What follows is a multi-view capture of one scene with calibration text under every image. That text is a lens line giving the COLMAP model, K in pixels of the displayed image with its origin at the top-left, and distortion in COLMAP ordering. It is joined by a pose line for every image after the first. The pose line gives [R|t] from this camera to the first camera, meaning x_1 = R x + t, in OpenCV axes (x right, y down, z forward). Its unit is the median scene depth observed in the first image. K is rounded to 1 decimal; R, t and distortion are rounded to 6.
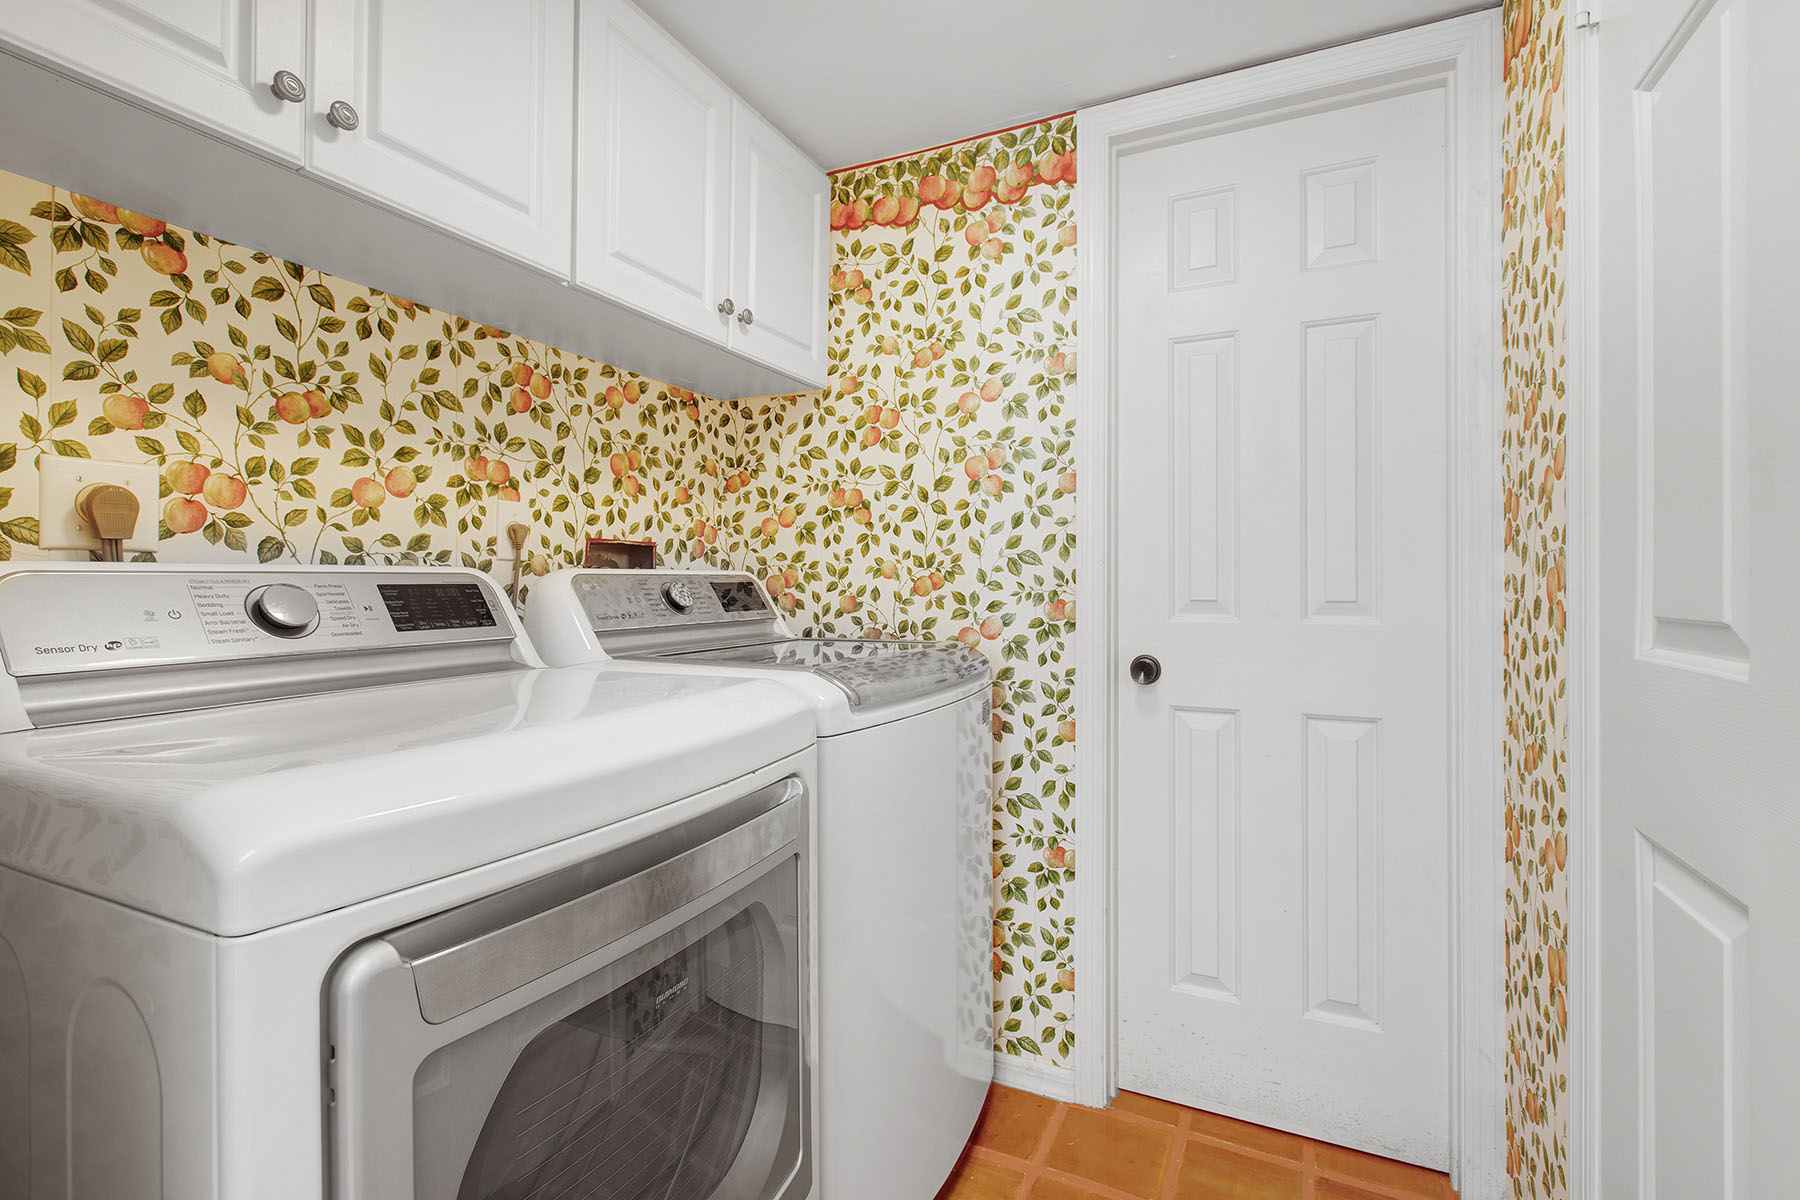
lens RADIAL K [[821.7, 0, 902.6], [0, 821.7, 595.7], [0, 0, 1]] dist [0.000337, 0.000330]
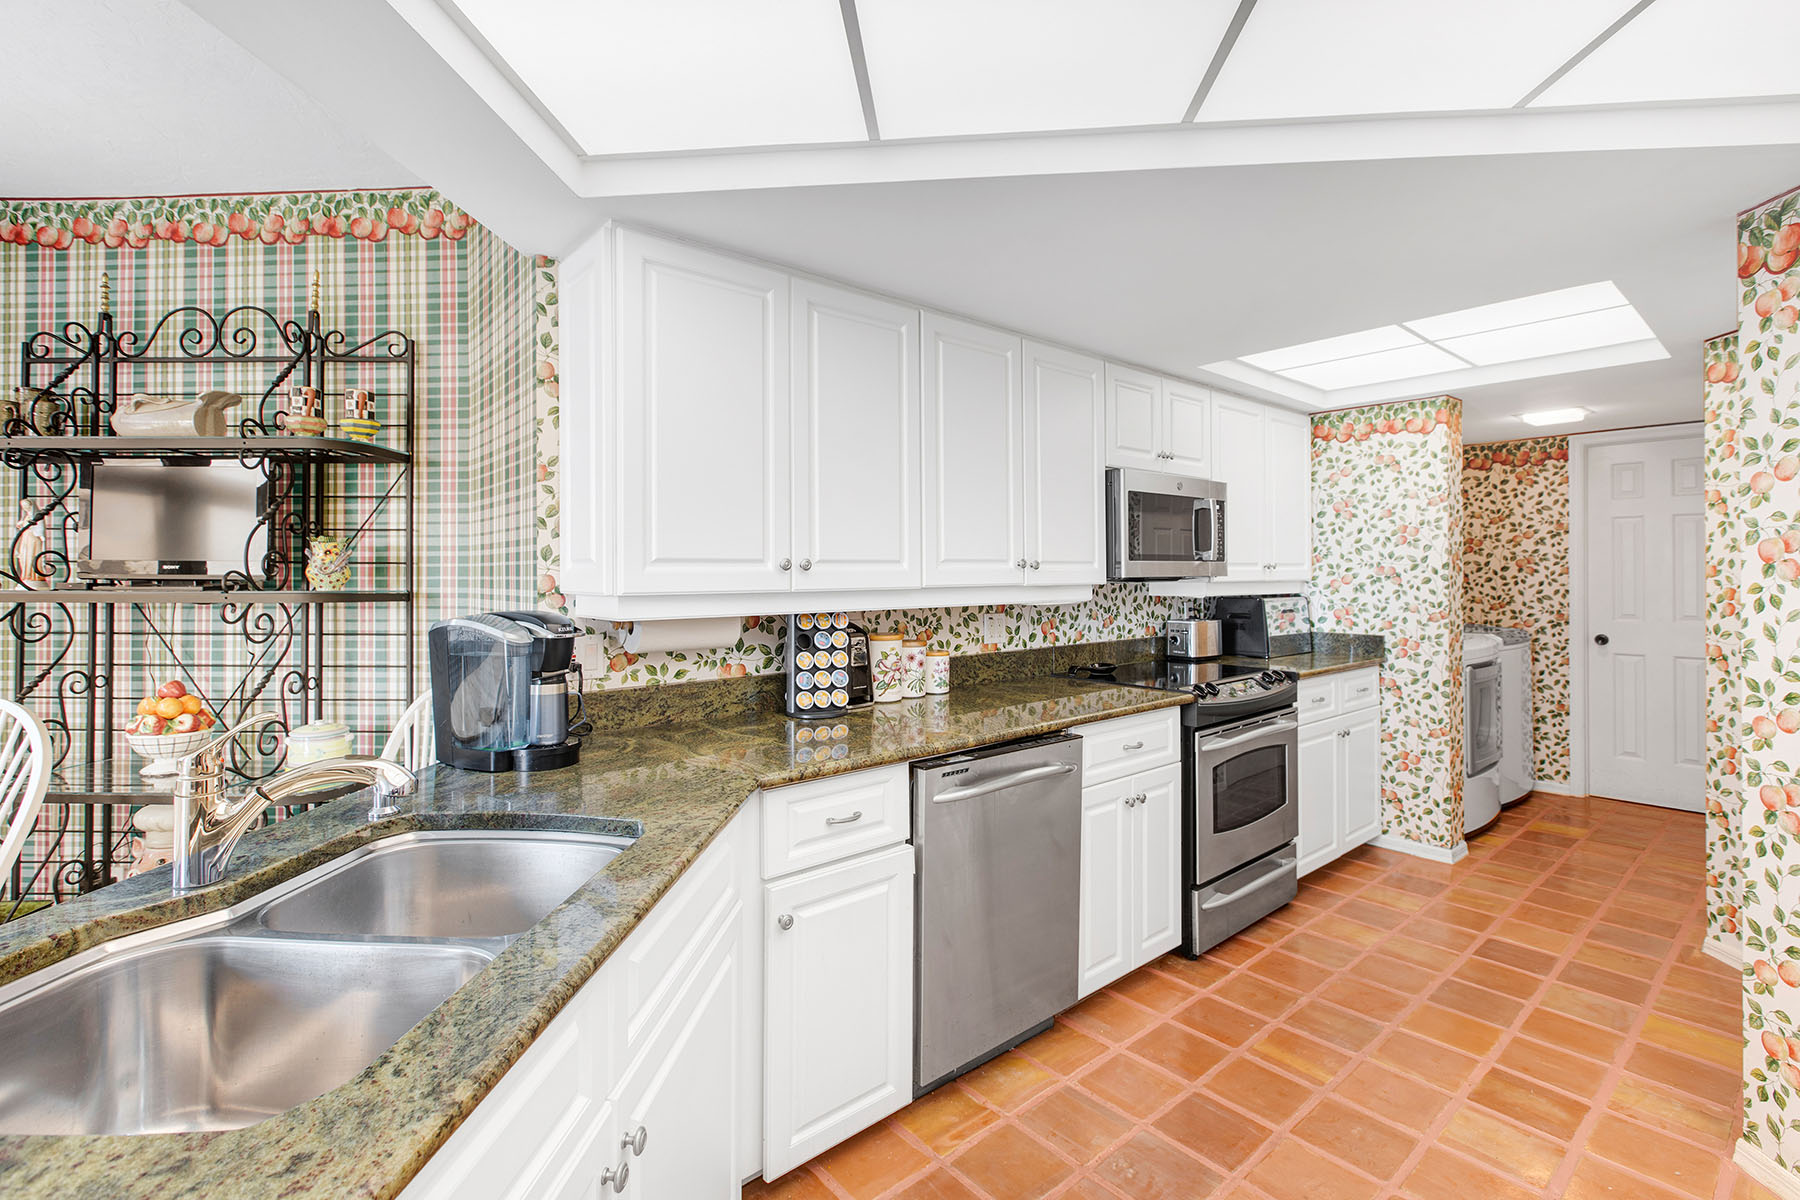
lens RADIAL K [[821.7, 0, 897.7], [0, 821.7, 582.1], [0, 0, 1]] dist [0.000337, 0.000330]
pose [[0.917007, -0.003840, -0.398853, -0.728626], [0.001686, 0.999982, -0.005749, -0.085354], [0.398867, 0.004599, 0.916997, -2.340436]]
